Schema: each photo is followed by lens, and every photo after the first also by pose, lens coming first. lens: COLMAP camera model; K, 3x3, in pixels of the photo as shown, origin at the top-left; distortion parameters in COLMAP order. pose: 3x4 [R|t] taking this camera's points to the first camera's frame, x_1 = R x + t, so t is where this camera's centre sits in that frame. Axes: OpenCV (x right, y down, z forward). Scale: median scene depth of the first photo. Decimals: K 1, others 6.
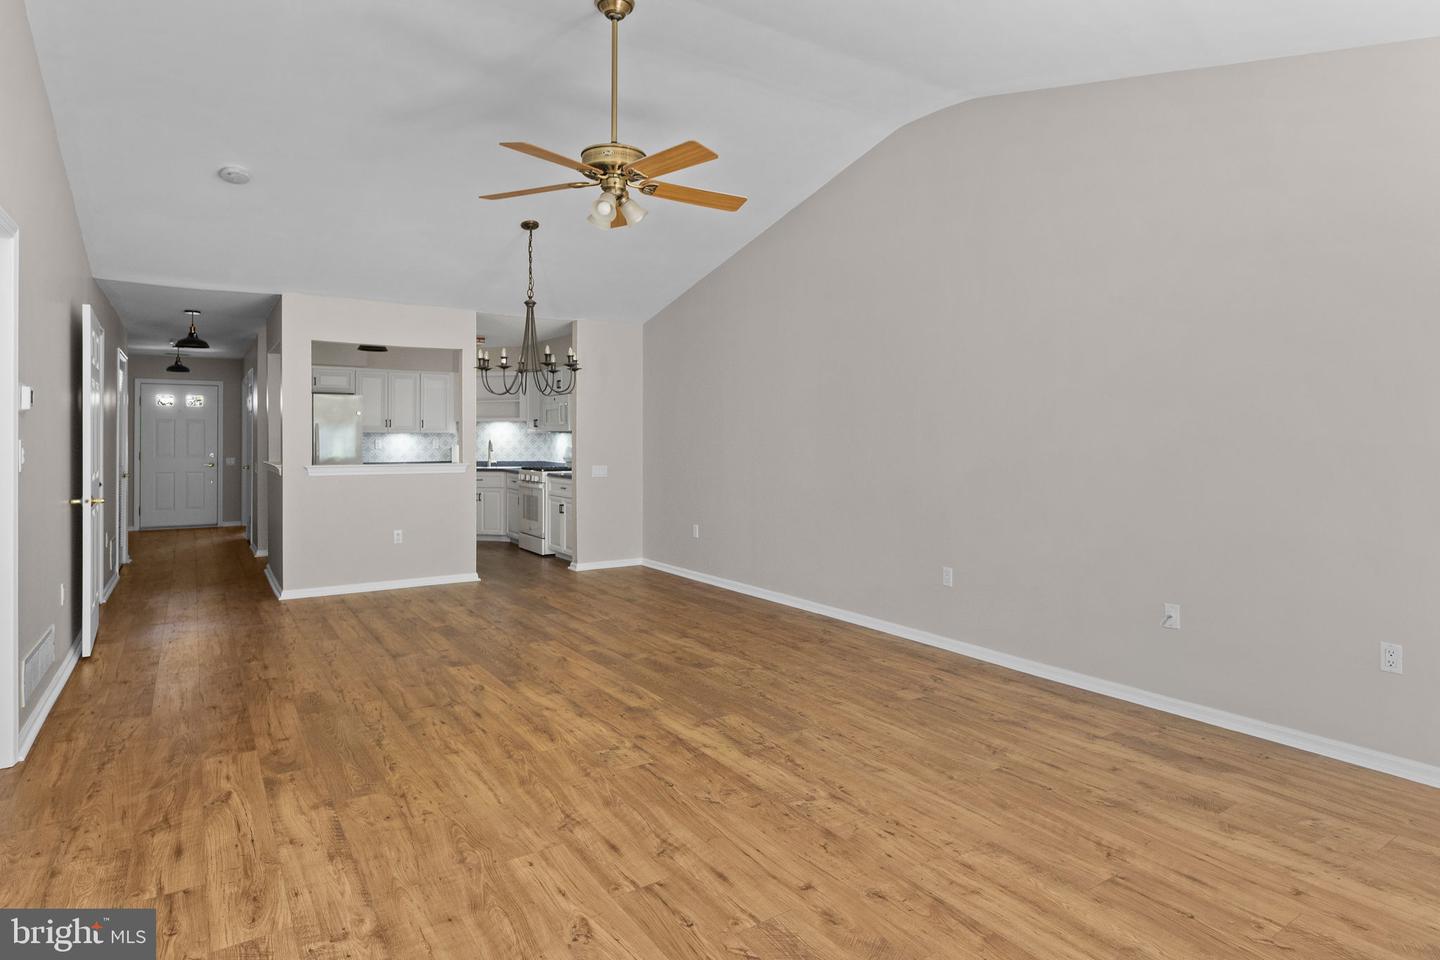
lens RADIAL K [[778.7, 0, 696.5], [0, 778.7, 454.2], [0, 0, 1]] dist [-0.005279, 0.000182]
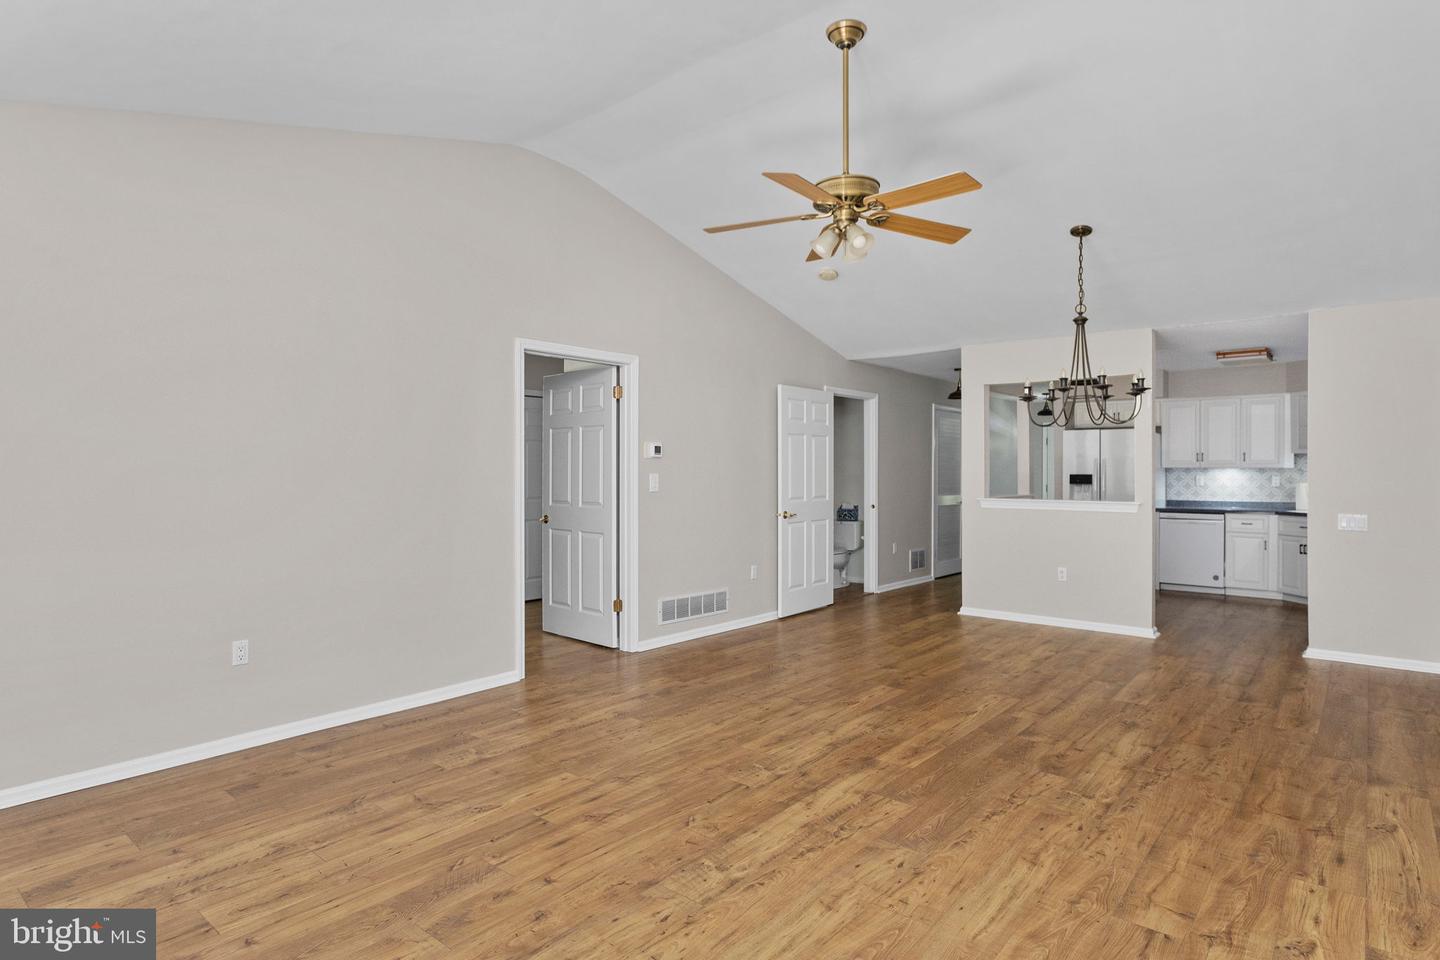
lens RADIAL K [[772.3, 0, 720.0], [0, 772.3, 480.0], [0, 0, 1]] dist [-0.007171, -0.000375]
pose [[0.291959, 0.009195, -0.956387, 0.850333], [-0.021248, 0.999769, 0.003126, -0.013592], [0.956195, 0.019408, 0.292087, 0.611791]]
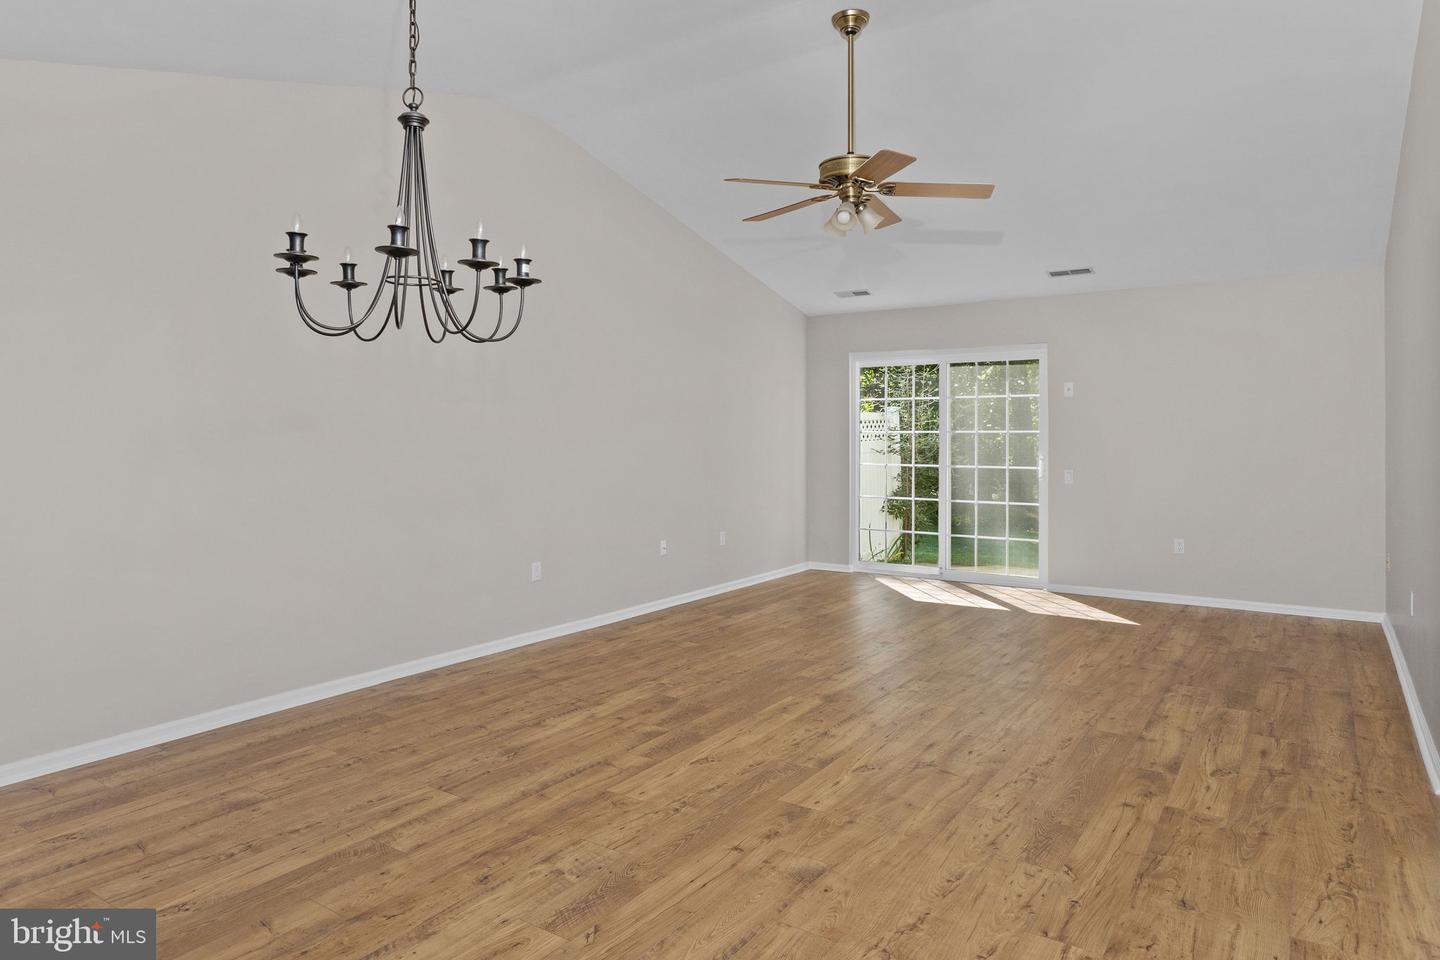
lens RADIAL K [[887.2, 0, 721.0], [0, 887.2, 452.3], [0, 0, 1]] dist [-0.003863, -0.002208]
pose [[-0.391524, -0.015312, 0.920041, -1.228519], [0.024145, 0.999346, 0.026907, -0.038548], [-0.919851, 0.032749, -0.390898, 1.766966]]
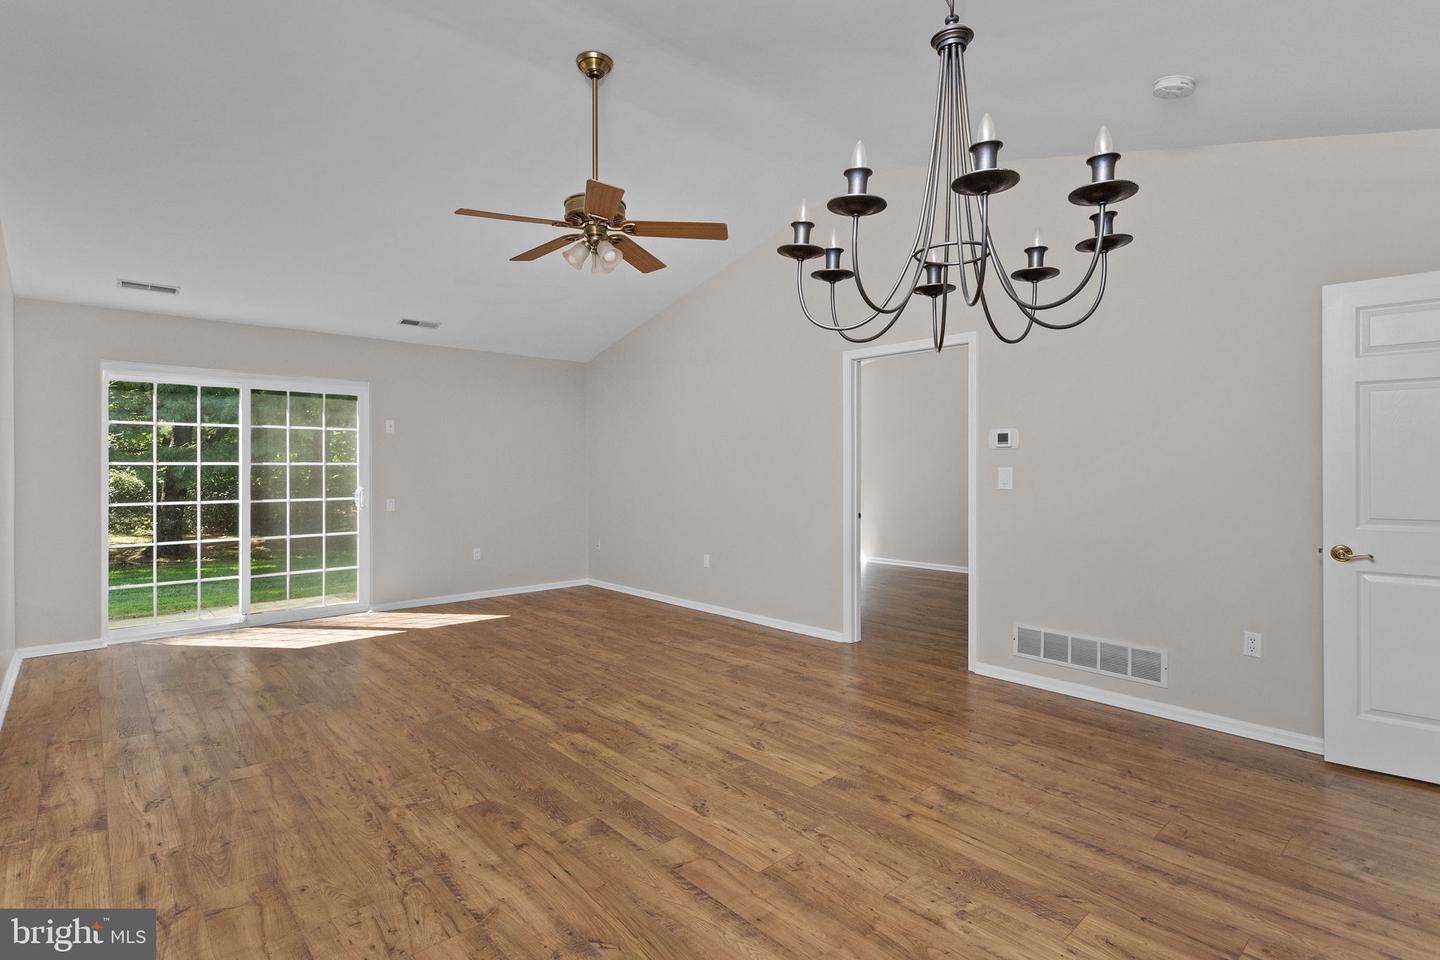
lens RADIAL K [[694.8, 0, 720.0], [0, 694.8, 480.0], [0, 0, 1]] dist [0.001211, -0.000613]
pose [[-0.986180, 0.005090, -0.165602, -0.128671], [-0.001702, 0.999164, 0.040844, -0.046527], [0.165671, 0.040561, -0.985347, 2.153474]]
